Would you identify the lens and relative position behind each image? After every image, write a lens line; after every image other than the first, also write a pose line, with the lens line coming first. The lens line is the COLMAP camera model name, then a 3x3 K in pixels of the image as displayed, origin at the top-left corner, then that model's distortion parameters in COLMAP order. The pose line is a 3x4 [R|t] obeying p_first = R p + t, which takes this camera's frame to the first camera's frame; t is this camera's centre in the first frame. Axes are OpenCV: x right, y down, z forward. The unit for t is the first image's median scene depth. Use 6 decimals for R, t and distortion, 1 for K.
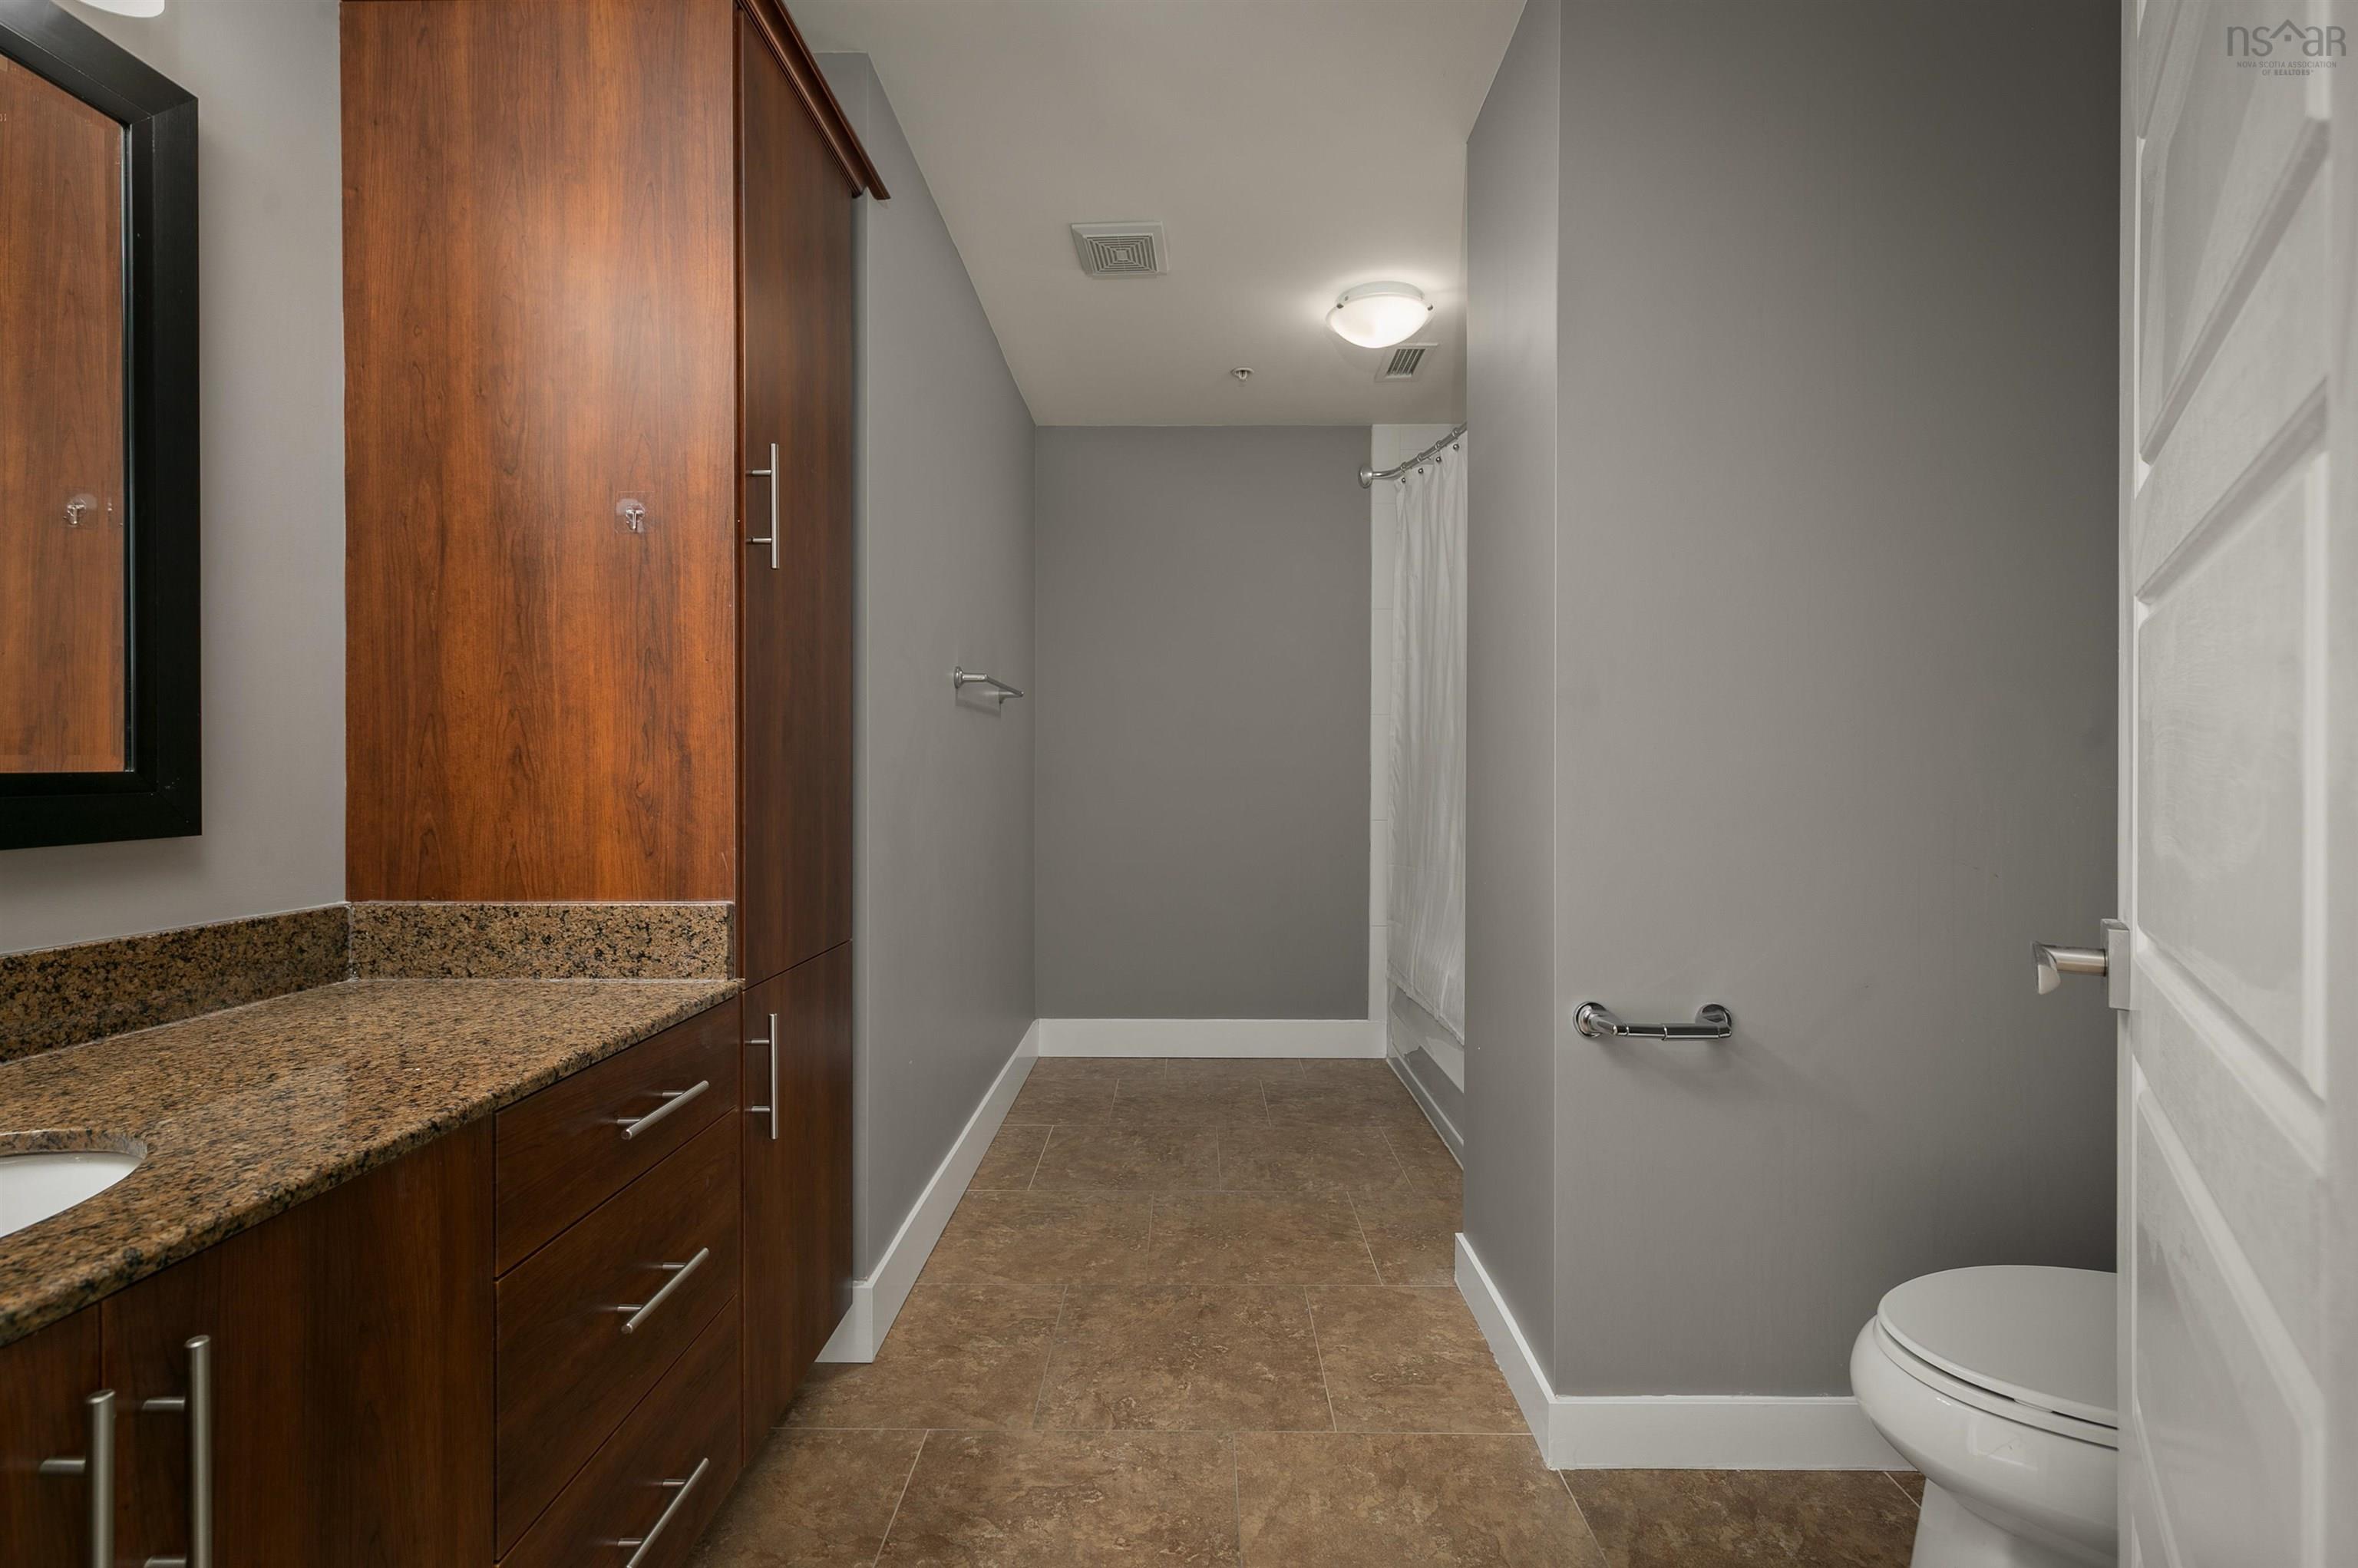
lens RADIAL K [[1084.3, 0, 1175.9], [0, 1084.3, 774.3], [0, 0, 1]] dist [-0.000970, -0.000101]
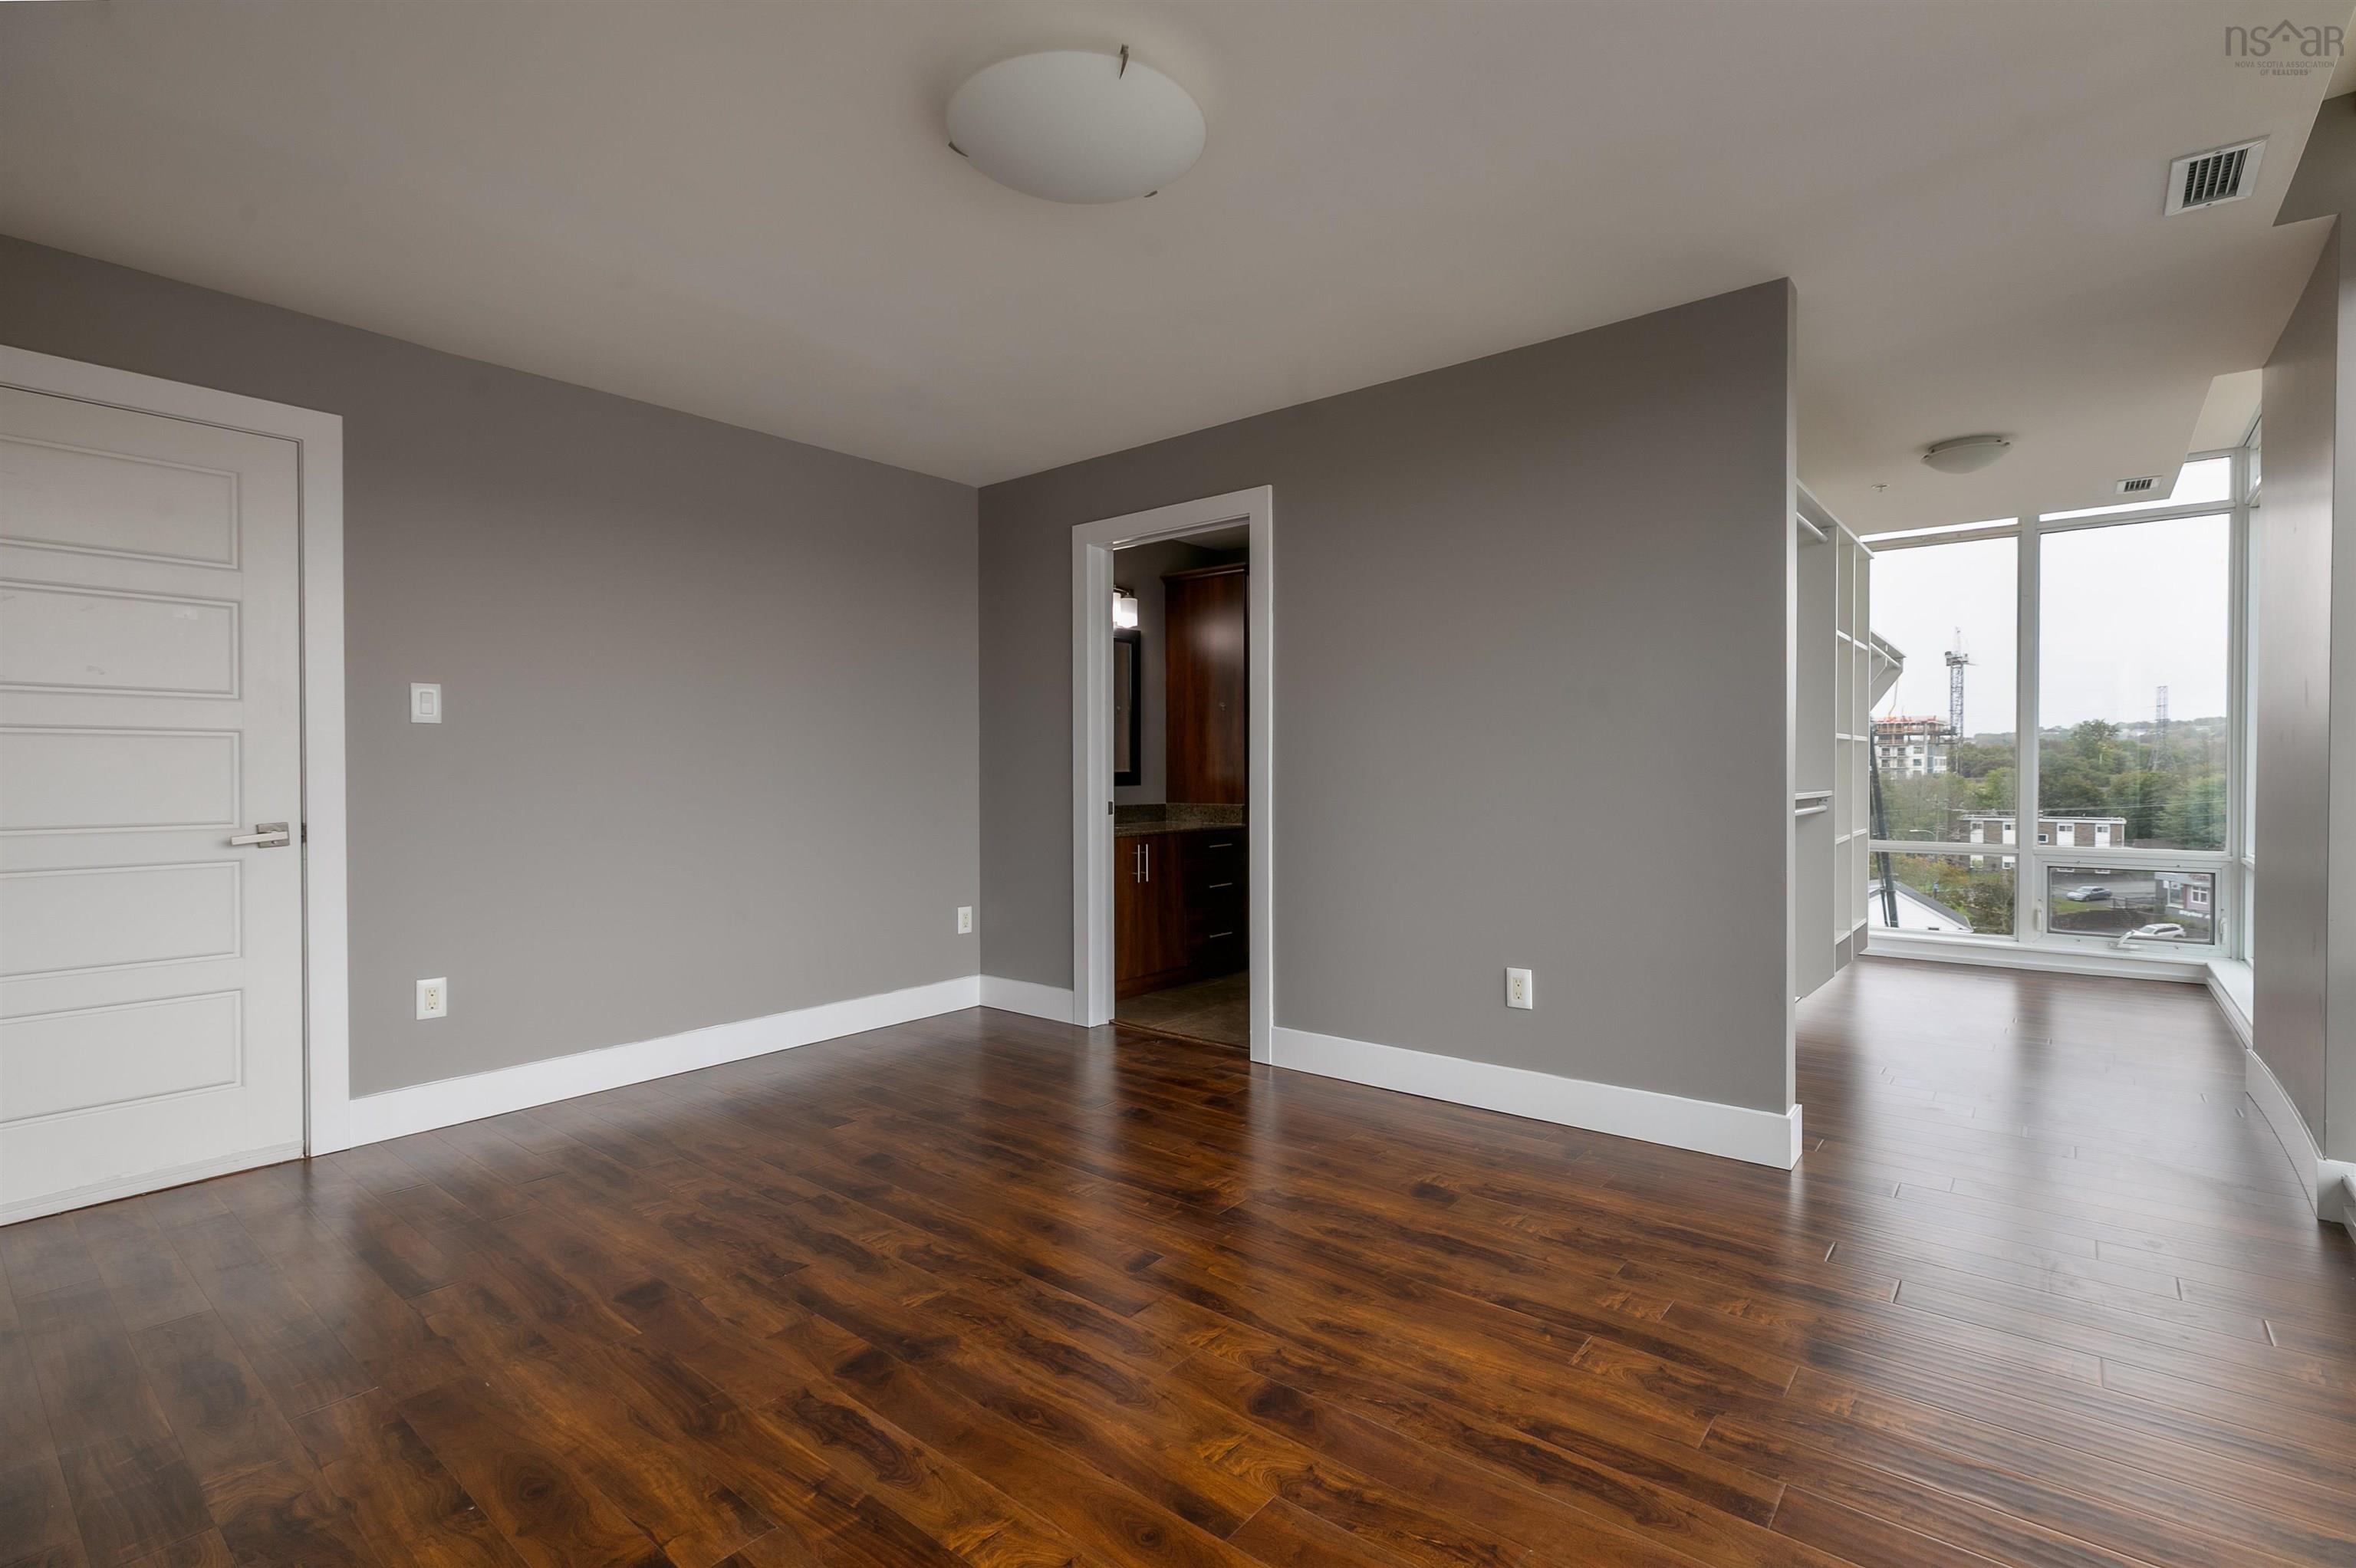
lens RADIAL K [[1083.3, 0, 1174.2], [0, 1083.3, 781.7], [0, 0, 1]] dist [-0.000970, -0.000101]
pose [[0.788498, 0.006738, -0.615001, 2.042737], [-0.007408, 0.999971, 0.001457, 0.028715], [0.614993, 0.003407, 0.788525, -2.543283]]
